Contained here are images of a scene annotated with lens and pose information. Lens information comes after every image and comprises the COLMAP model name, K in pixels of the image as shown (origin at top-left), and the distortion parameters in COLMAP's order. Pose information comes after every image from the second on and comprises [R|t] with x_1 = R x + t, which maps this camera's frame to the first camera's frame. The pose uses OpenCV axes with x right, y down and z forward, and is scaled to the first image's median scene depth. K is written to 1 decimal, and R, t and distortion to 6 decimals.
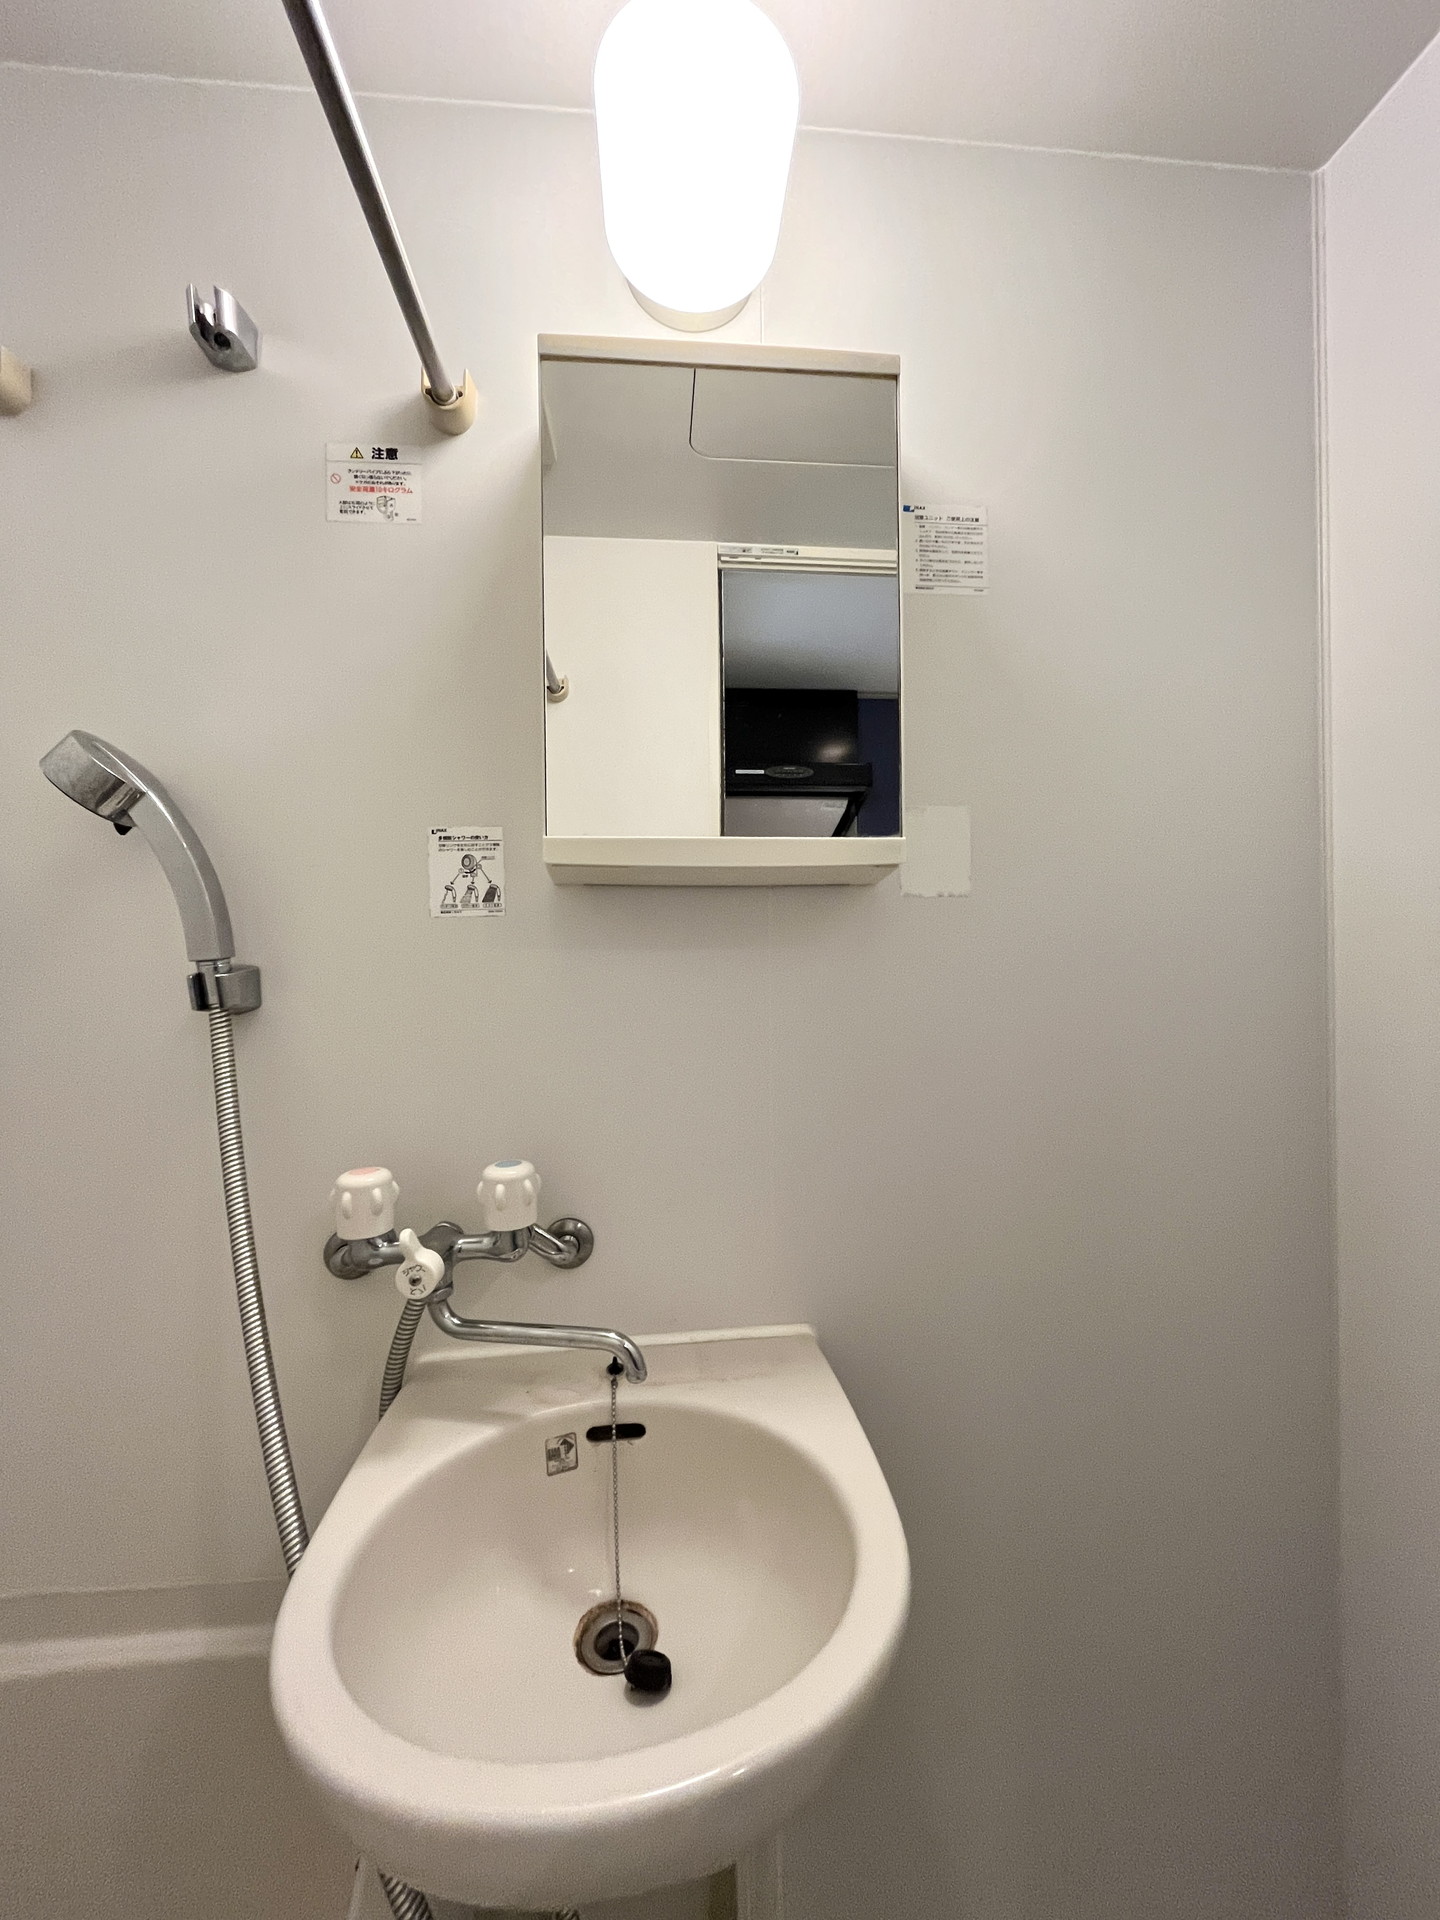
lens RADIAL K [[776.7, 0, 731.7], [0, 776.7, 962.3], [0, 0, 1]] dist [-0.002887, 0.000029]
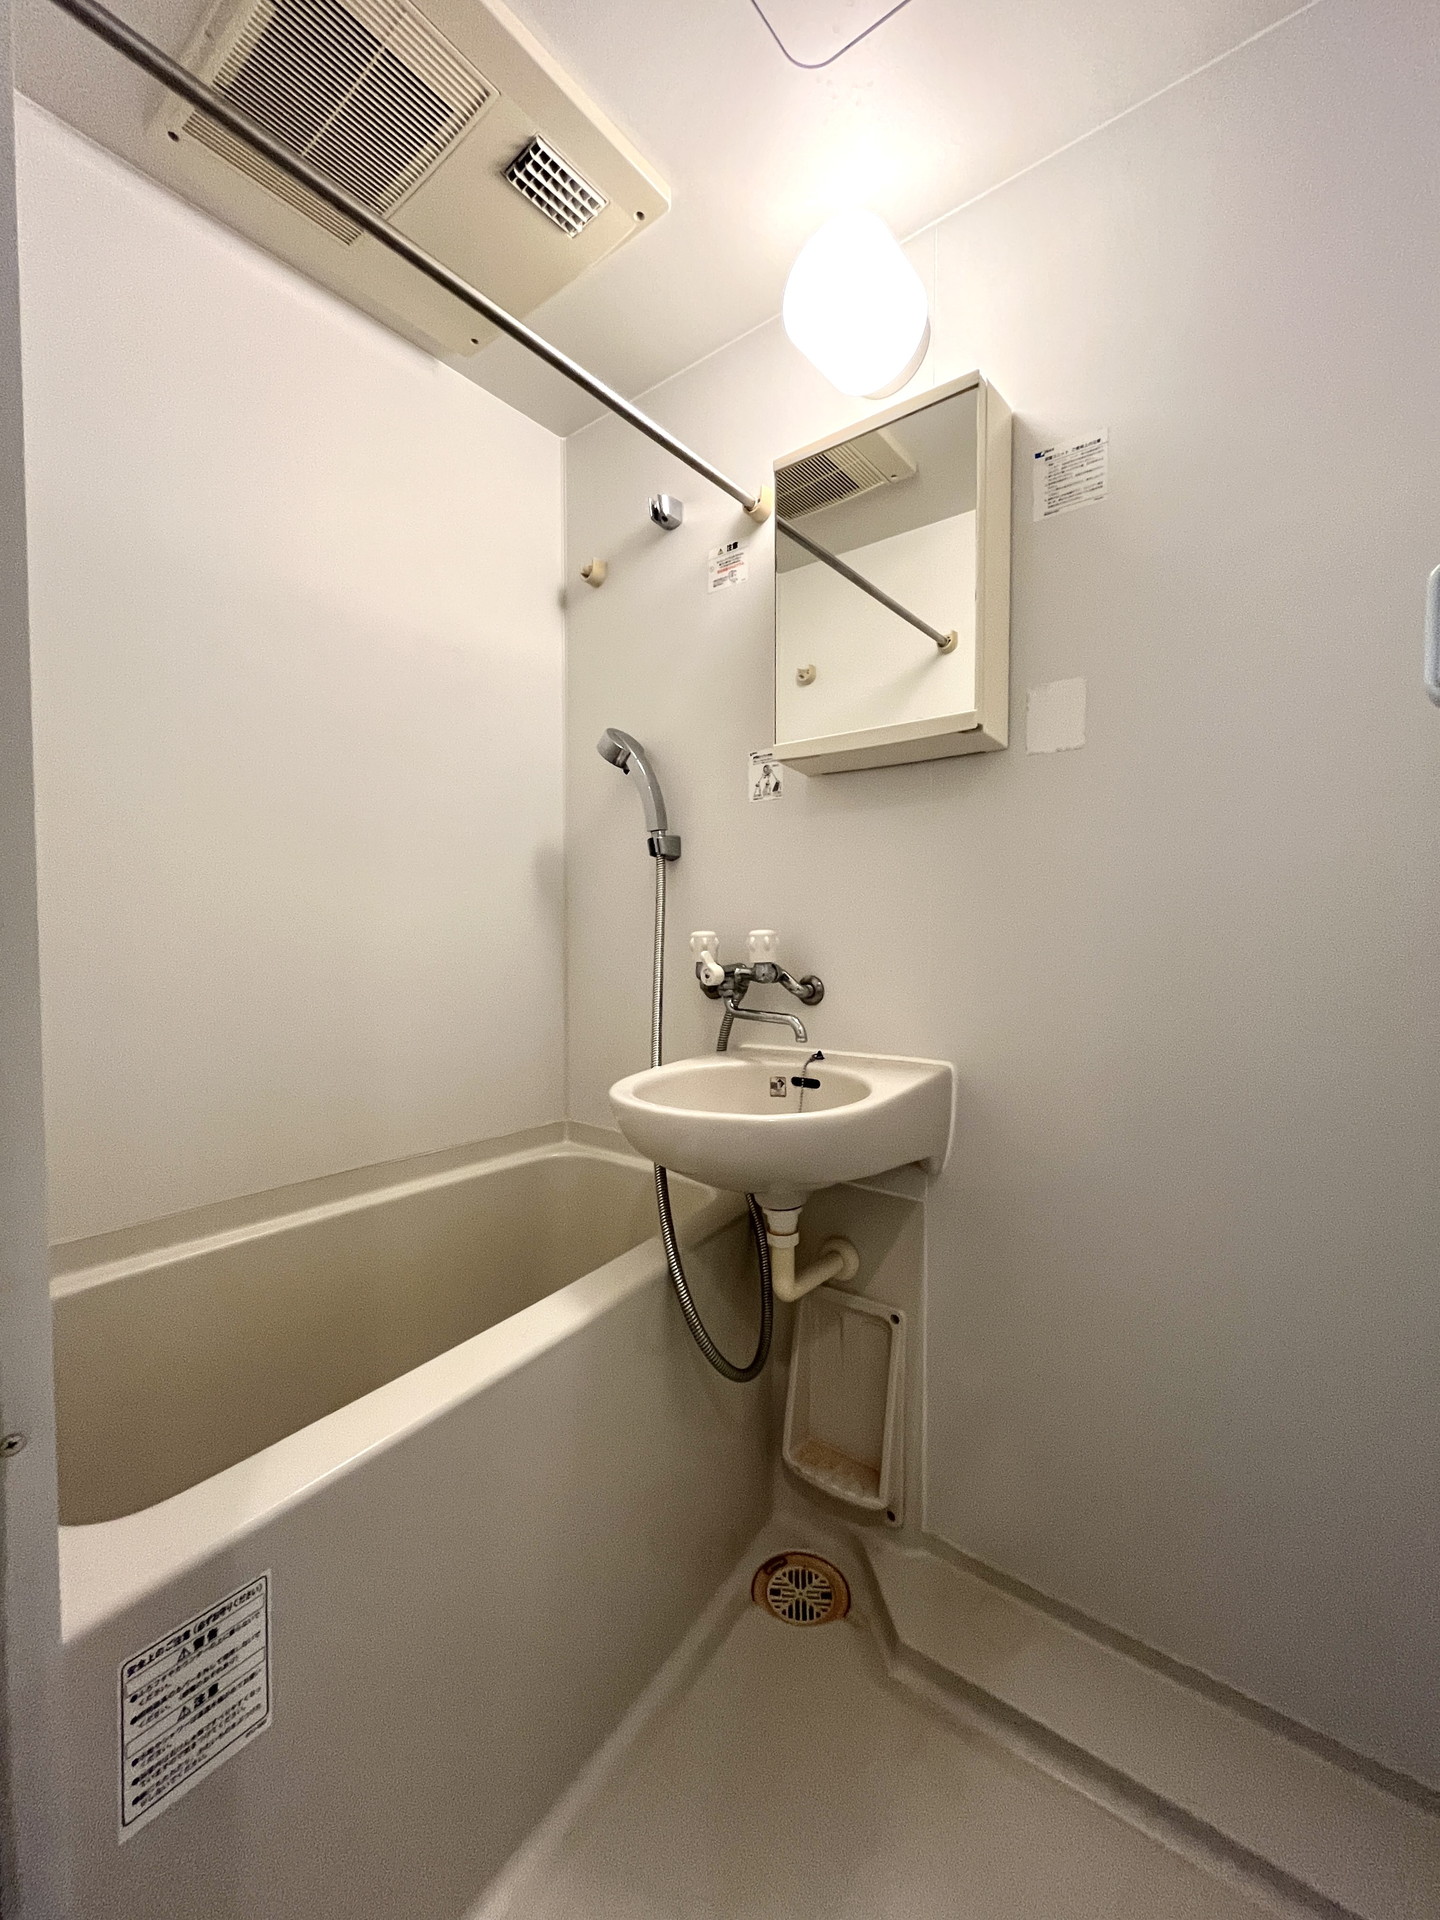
lens RADIAL K [[776.7, 0, 707.9], [0, 776.7, 959.2], [0, 0, 1]] dist [-0.002887, 0.000029]
pose [[0.722447, 0.041563, -0.690176, 0.813534], [-0.011012, 0.998757, 0.048619, 0.221292], [0.691338, -0.027524, 0.722007, -0.378605]]
